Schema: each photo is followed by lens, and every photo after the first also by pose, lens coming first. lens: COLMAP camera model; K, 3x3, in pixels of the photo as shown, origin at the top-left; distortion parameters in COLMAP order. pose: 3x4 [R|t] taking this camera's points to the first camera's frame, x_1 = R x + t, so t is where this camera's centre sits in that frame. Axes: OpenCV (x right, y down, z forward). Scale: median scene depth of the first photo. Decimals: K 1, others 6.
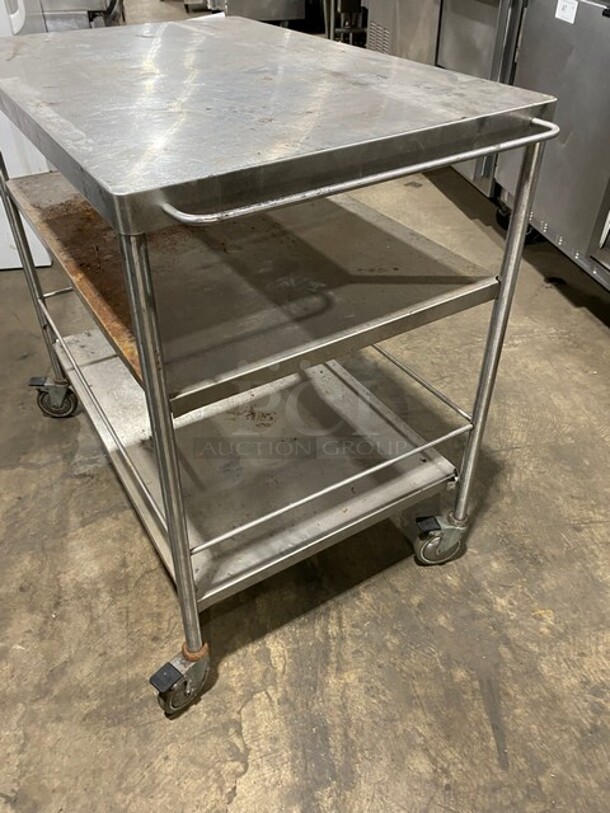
lens RADIAL K [[637.6, 0, 305.0], [0, 637.6, 406.5], [0, 0, 1]] dist [0.012667, 0.005736]
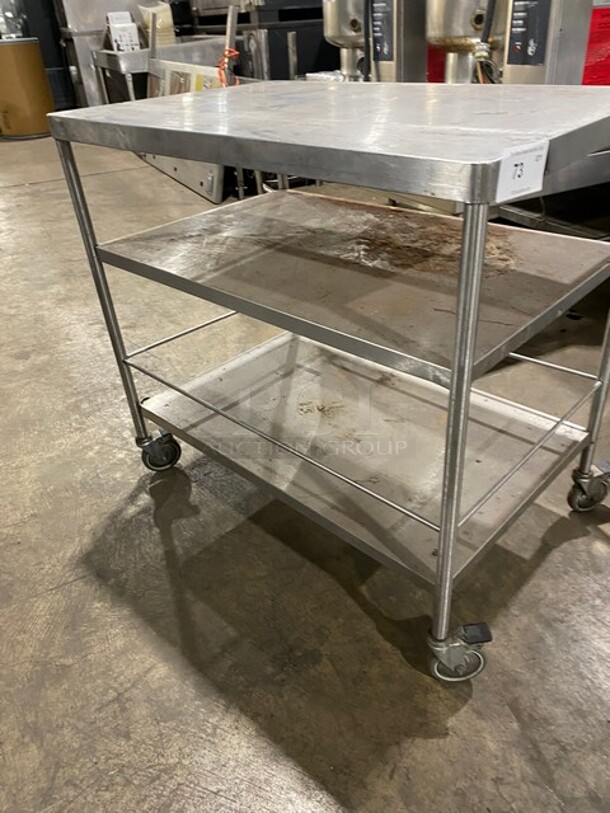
lens RADIAL K [[616.6, 0, 306.4], [0, 616.6, 381.2], [0, 0, 1]] dist [0.010342, -0.001087]
pose [[-0.963017, 0.193971, -0.187011, 0.143670], [-0.107227, 0.360846, 0.926441, -1.114488], [0.247184, 0.912231, -0.326702, 1.475197]]
